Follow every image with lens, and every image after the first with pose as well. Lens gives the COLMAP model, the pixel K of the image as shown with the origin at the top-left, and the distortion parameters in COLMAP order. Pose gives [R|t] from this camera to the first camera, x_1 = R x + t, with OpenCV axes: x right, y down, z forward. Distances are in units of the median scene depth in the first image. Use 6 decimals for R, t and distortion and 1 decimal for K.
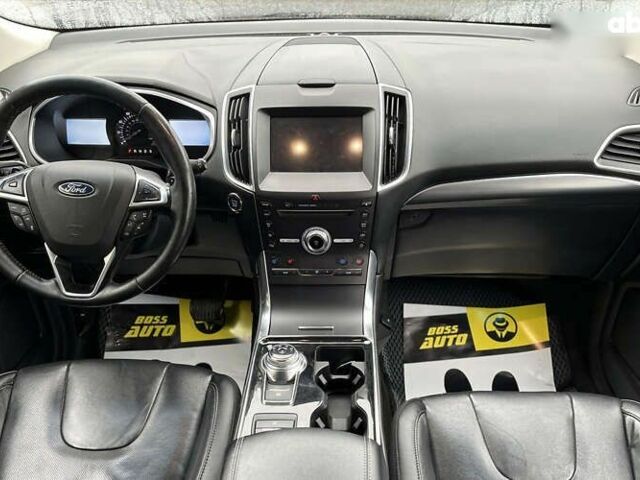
lens RADIAL K [[622.0, 0, 341.9], [0, 622.0, 297.5], [0, 0, 1]] dist [0.034334, 0.000000]
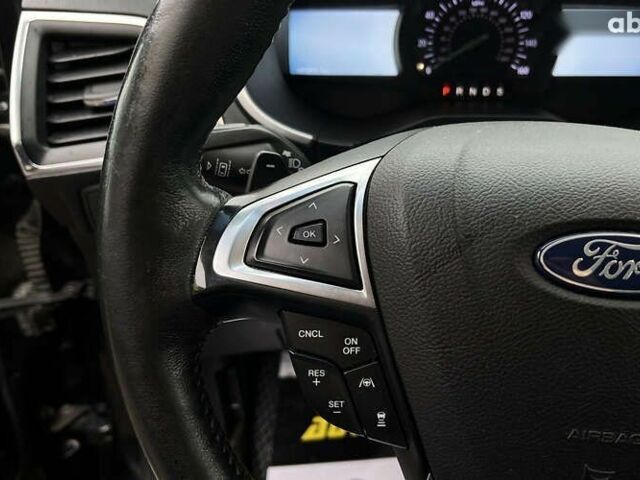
lens RADIAL K [[622.0, 0, 333.7], [0, 622.0, 265.6], [0, 0, 1]] dist [0.034334, 0.000000]
pose [[0.999529, 0.005839, -0.030115, -0.437436], [-0.004885, 0.999487, 0.031651, -0.151437], [0.030285, -0.031489, 0.999045, 0.665296]]
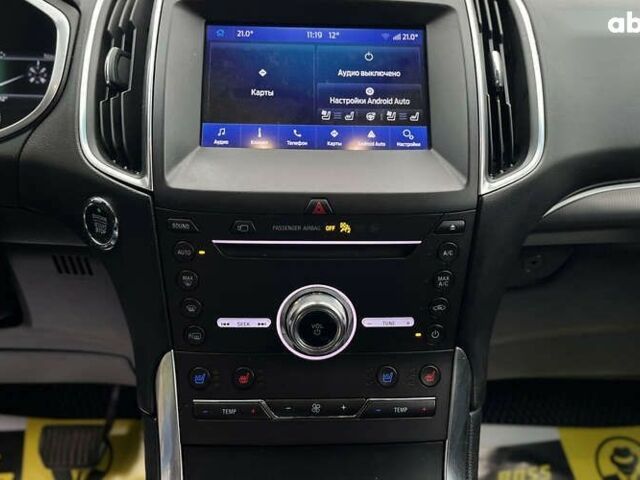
lens RADIAL K [[622.0, 0, 340.1], [0, 622.0, 203.0], [0, 0, 1]] dist [0.034334, 0.000000]
pose [[0.997137, 0.010590, 0.074872, -0.055608], [0.006883, 0.973324, -0.229333, -0.075753], [-0.075303, 0.229192, 0.970464, 0.617807]]
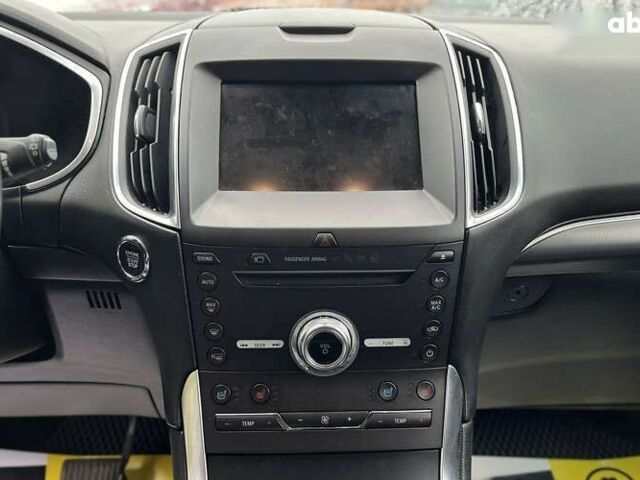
lens RADIAL K [[622.0, 0, 325.8], [0, 622.0, 240.5], [0, 0, 1]] dist [0.034334, 0.000000]
pose [[0.997887, -0.002269, 0.064933, -0.067113], [0.019174, 0.965167, -0.260931, -0.048788], [-0.062079, 0.261625, 0.963171, 0.572996]]
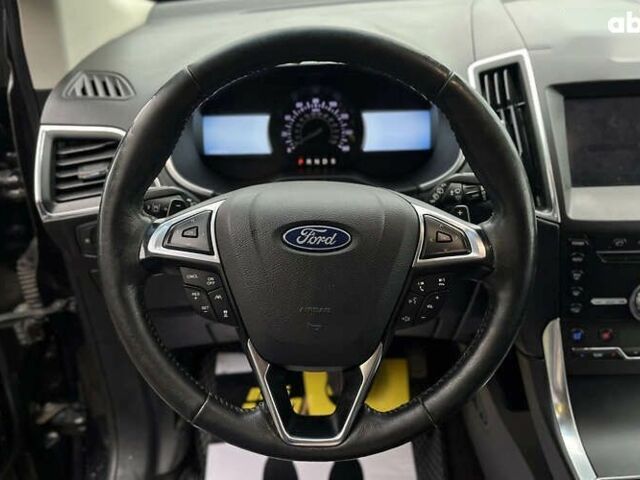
lens RADIAL K [[622.0, 0, 324.8], [0, 622.0, 249.3], [0, 0, 1]] dist [0.034334, 0.000000]
pose [[0.999247, -0.034955, 0.016857, -0.361667], [0.036182, 0.996217, -0.079015, -0.103787], [-0.014032, 0.079566, 0.996731, 0.409888]]
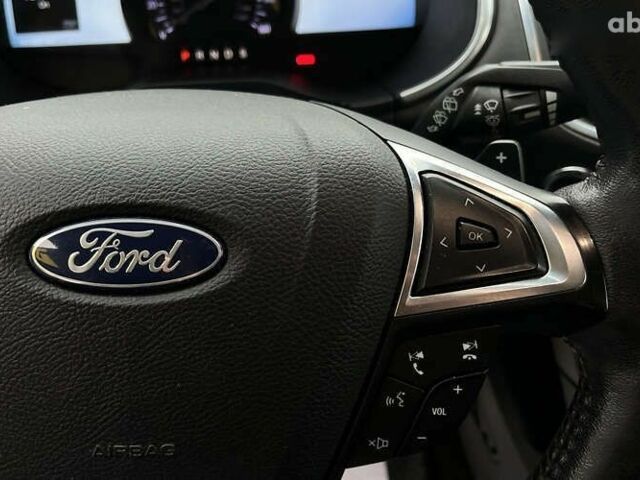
lens RADIAL K [[622.0, 0, 309.5], [0, 622.0, 260.6], [0, 0, 1]] dist [0.034334, 0.000000]
pose [[0.996628, -0.071319, 0.040586, -0.320298], [0.067954, 0.994557, 0.078988, -0.154373], [-0.045998, -0.075964, 0.996049, 0.690062]]
